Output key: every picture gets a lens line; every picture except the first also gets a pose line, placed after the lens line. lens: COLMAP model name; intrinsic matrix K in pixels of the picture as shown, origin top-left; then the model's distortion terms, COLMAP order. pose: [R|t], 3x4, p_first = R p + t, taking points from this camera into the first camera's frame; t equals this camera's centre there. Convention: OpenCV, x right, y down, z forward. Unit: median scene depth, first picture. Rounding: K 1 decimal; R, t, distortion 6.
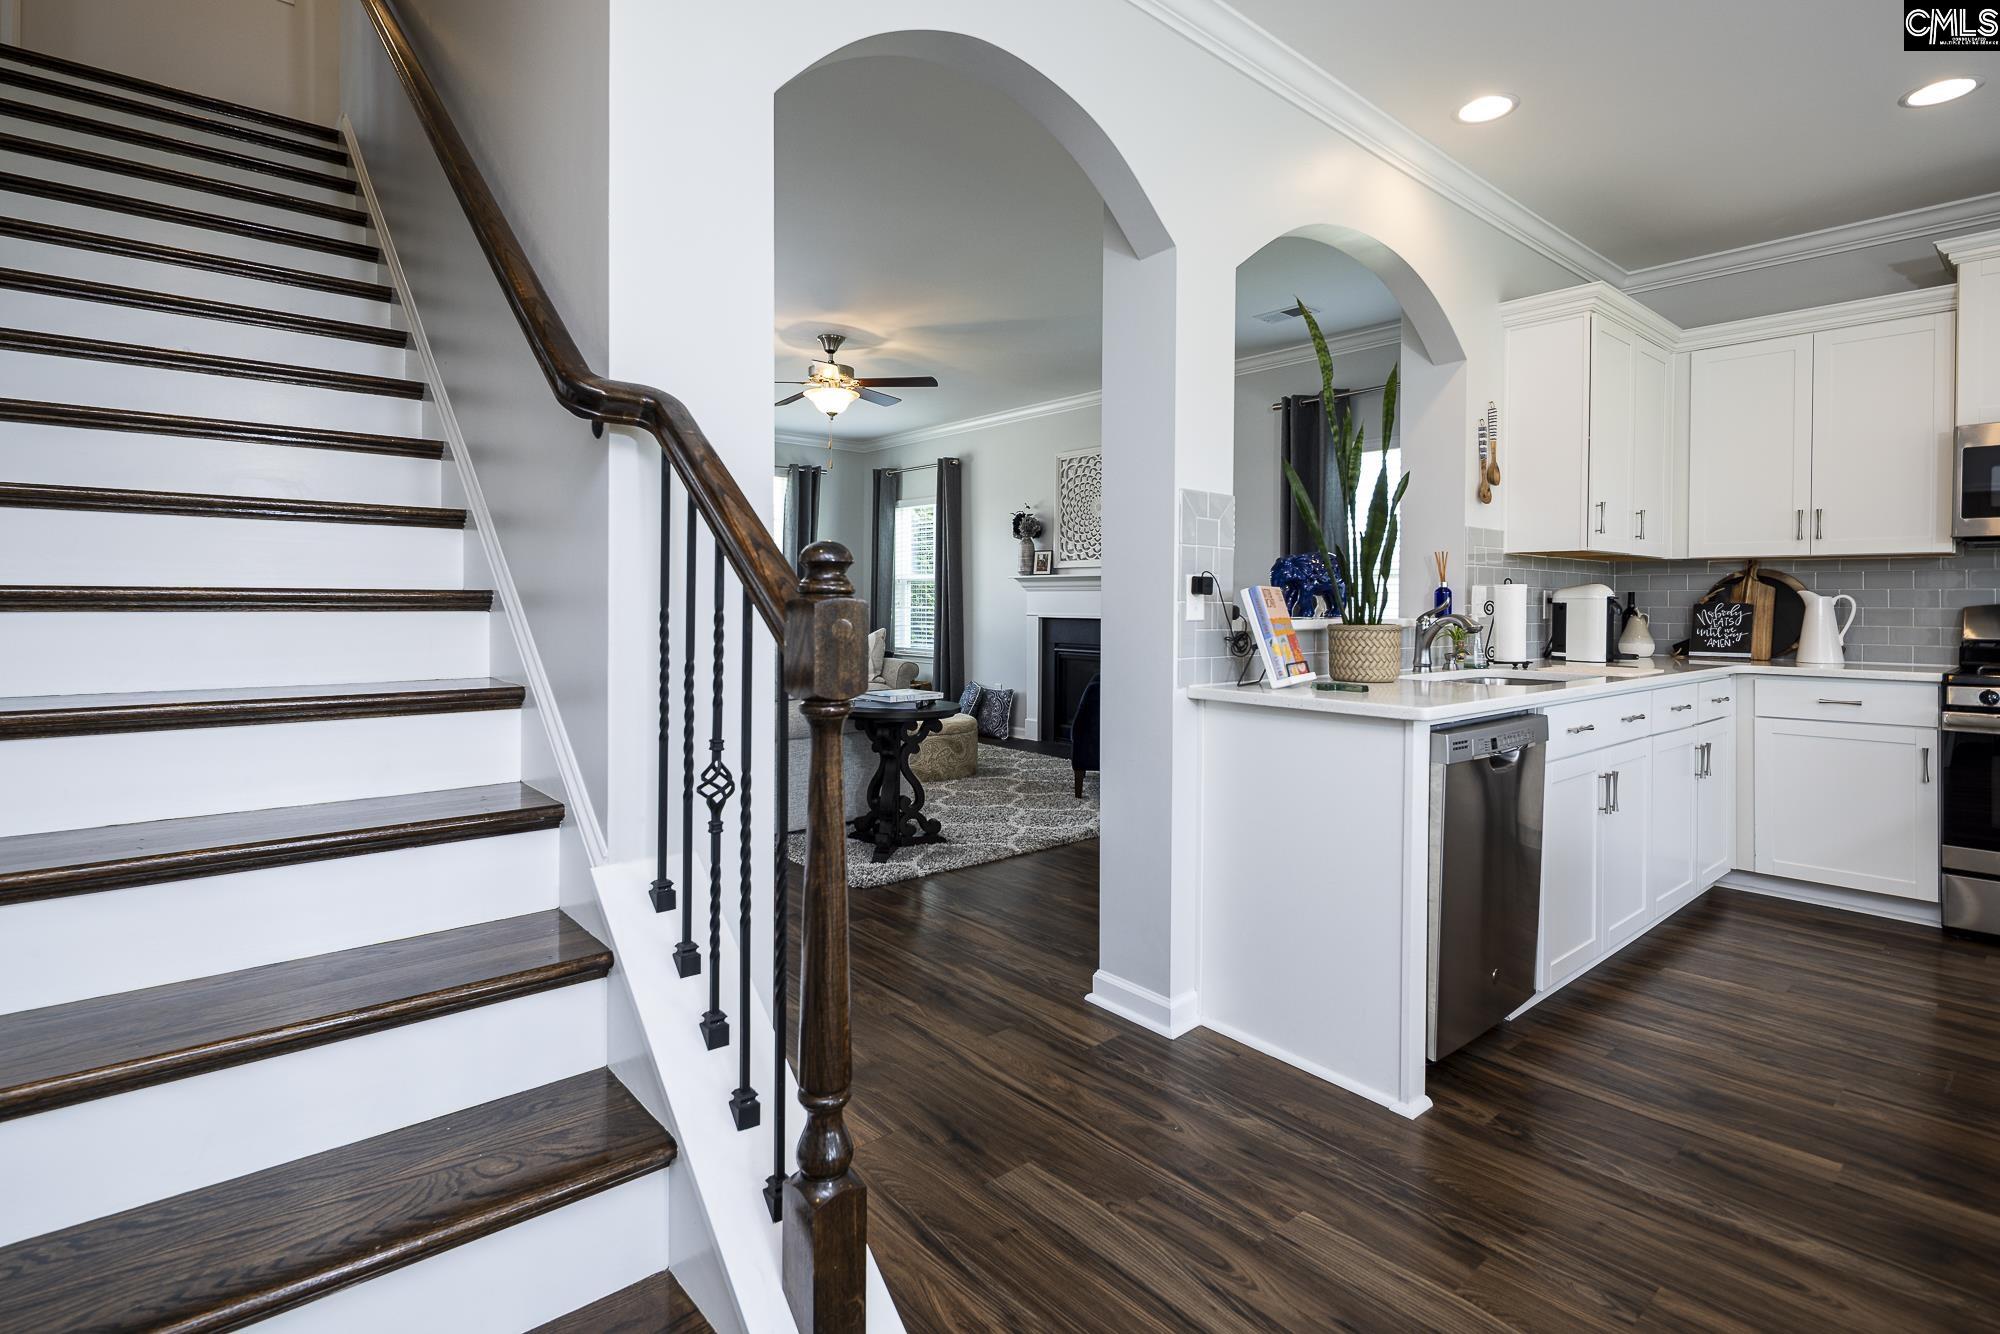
lens RADIAL K [[962.3, 0, 985.3], [0, 962.3, 607.3], [0, 0, 1]] dist [0.003964, -0.004086]
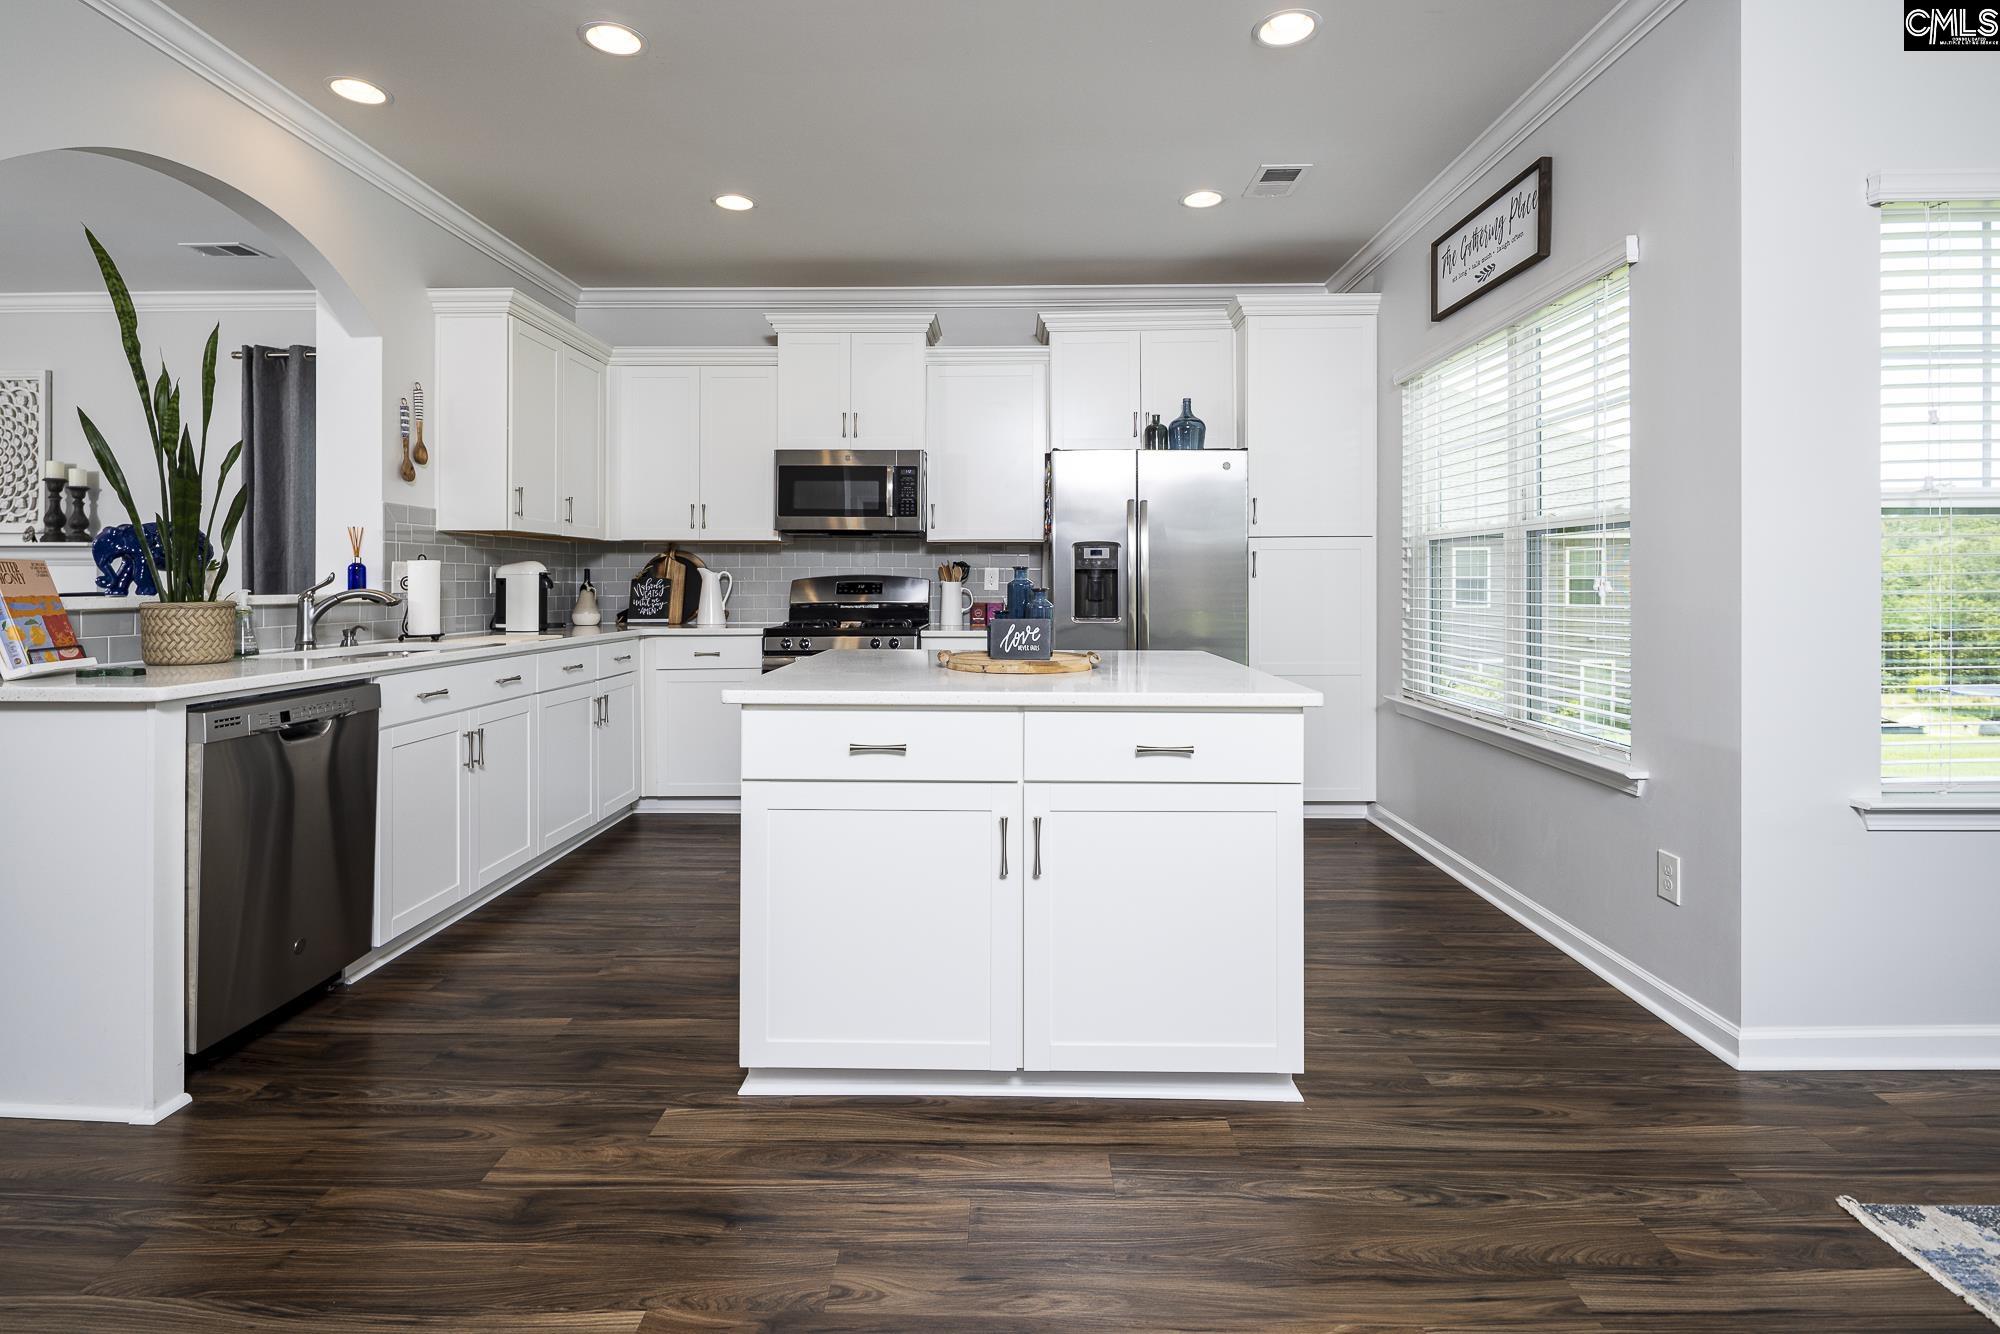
lens RADIAL K [[962.3, 0, 992.0], [0, 962.3, 581.4], [0, 0, 1]] dist [0.003964, -0.004086]
pose [[0.664629, -0.006142, 0.747148, 0.186843], [0.009278, 0.999957, -0.000032, 0.004770], [-0.747116, 0.006953, 0.664657, -0.157494]]
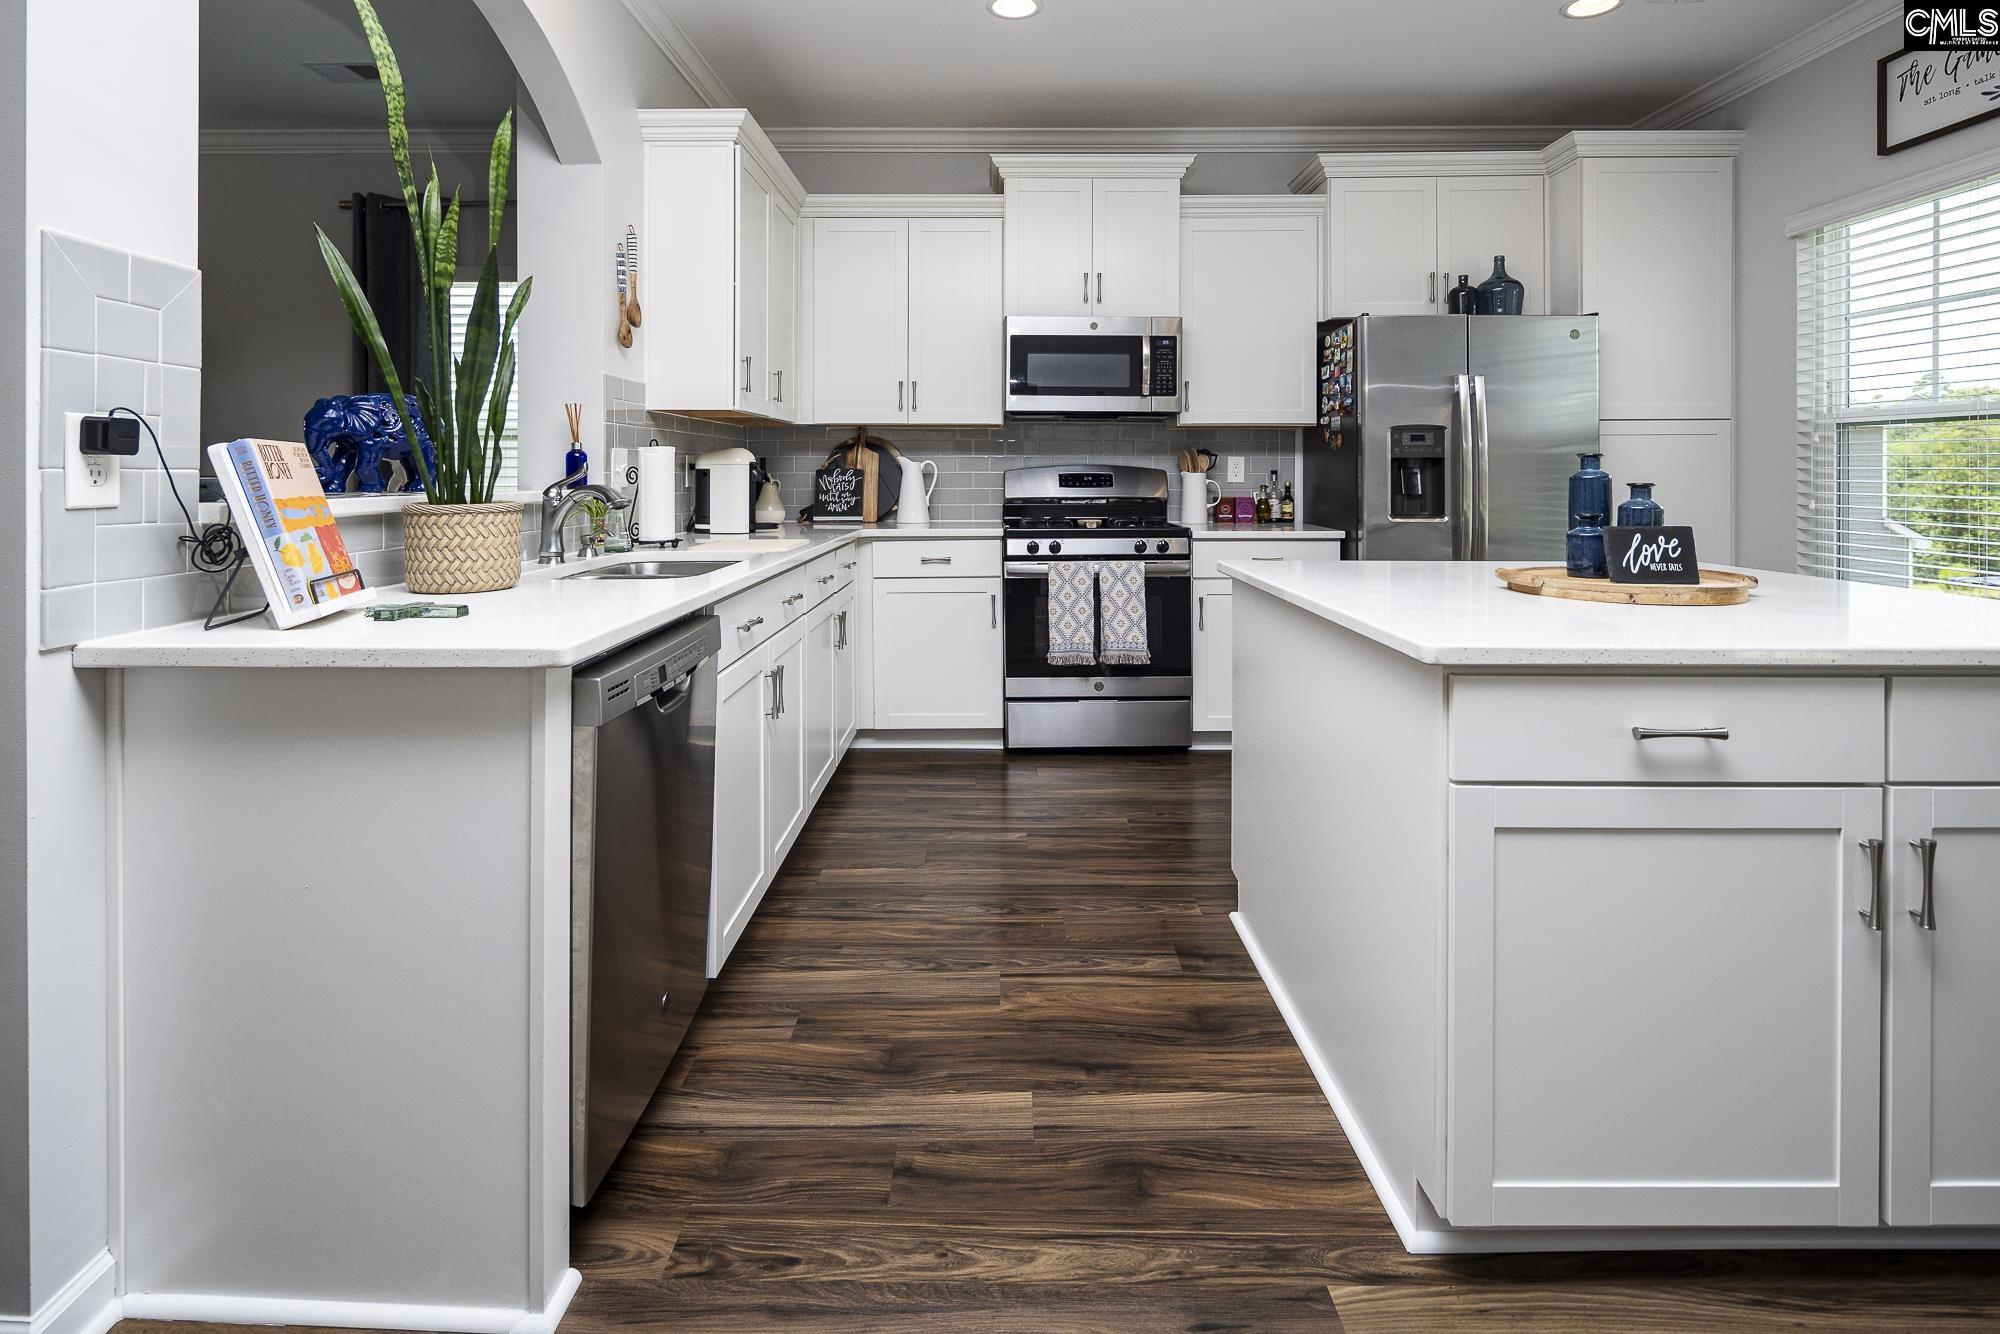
lens RADIAL K [[962.3, 0, 990.5], [0, 962.3, 472.3], [0, 0, 1]] dist [0.003964, -0.004086]
pose [[0.651452, -0.007117, 0.758656, 0.112952], [0.009522, 0.999954, 0.001205, -0.000205], [-0.758630, 0.006439, 0.651490, 0.261992]]
